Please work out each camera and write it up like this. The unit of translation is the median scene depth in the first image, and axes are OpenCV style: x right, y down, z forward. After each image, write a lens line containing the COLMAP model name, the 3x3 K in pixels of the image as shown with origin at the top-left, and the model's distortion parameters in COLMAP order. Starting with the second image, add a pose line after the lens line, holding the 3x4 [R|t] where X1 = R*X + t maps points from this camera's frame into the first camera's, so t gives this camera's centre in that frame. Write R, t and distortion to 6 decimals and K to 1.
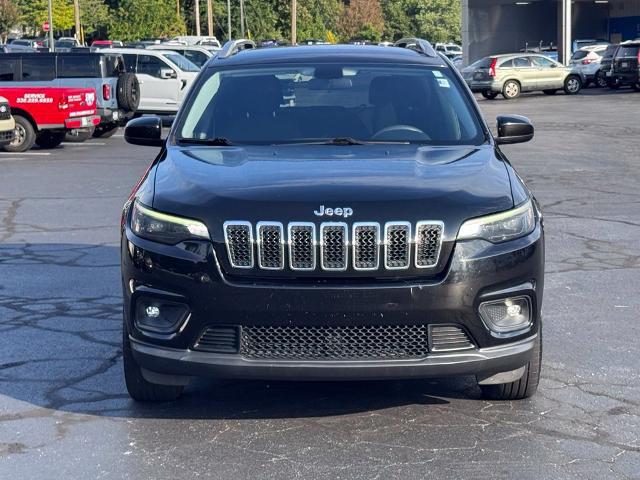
lens RADIAL K [[1358.8, 0, 318.5], [0, 1358.8, 215.0], [0, 0, 1]] dist [0.102634, 0.461961]
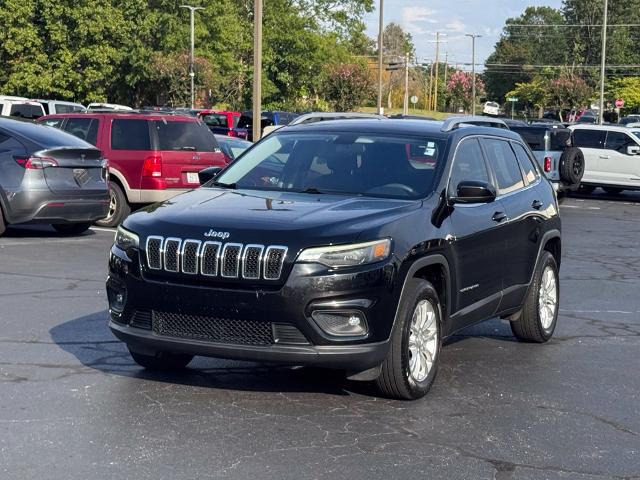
lens RADIAL K [[1358.8, 0, 318.5], [0, 1358.8, 215.0], [0, 0, 1]] dist [0.102634, 0.461961]
pose [[0.904763, 0.063718, -0.421121, 0.686661], [-0.086843, 0.995573, -0.035943, 0.018808], [0.416967, 0.069092, 0.906292, -0.218391]]
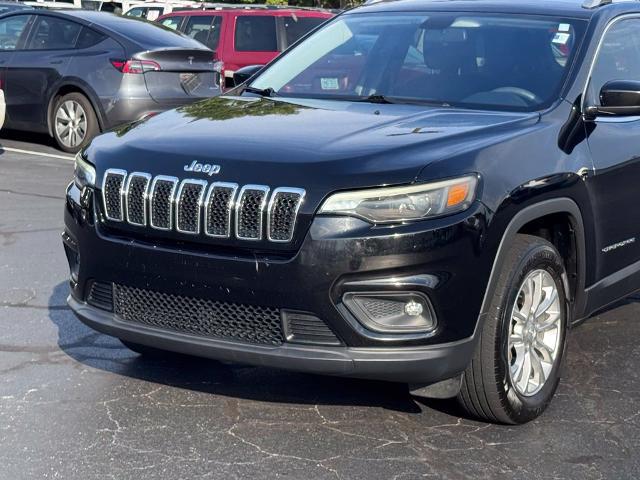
lens RADIAL K [[1358.8, 0, 318.5], [0, 1358.8, 215.0], [0, 0, 1]] dist [0.102634, 0.461961]
pose [[0.835974, 0.099360, -0.539699, 0.554840], [-0.089383, 0.994992, 0.044730, -0.018406], [0.541440, 0.010847, 0.840669, 0.292702]]
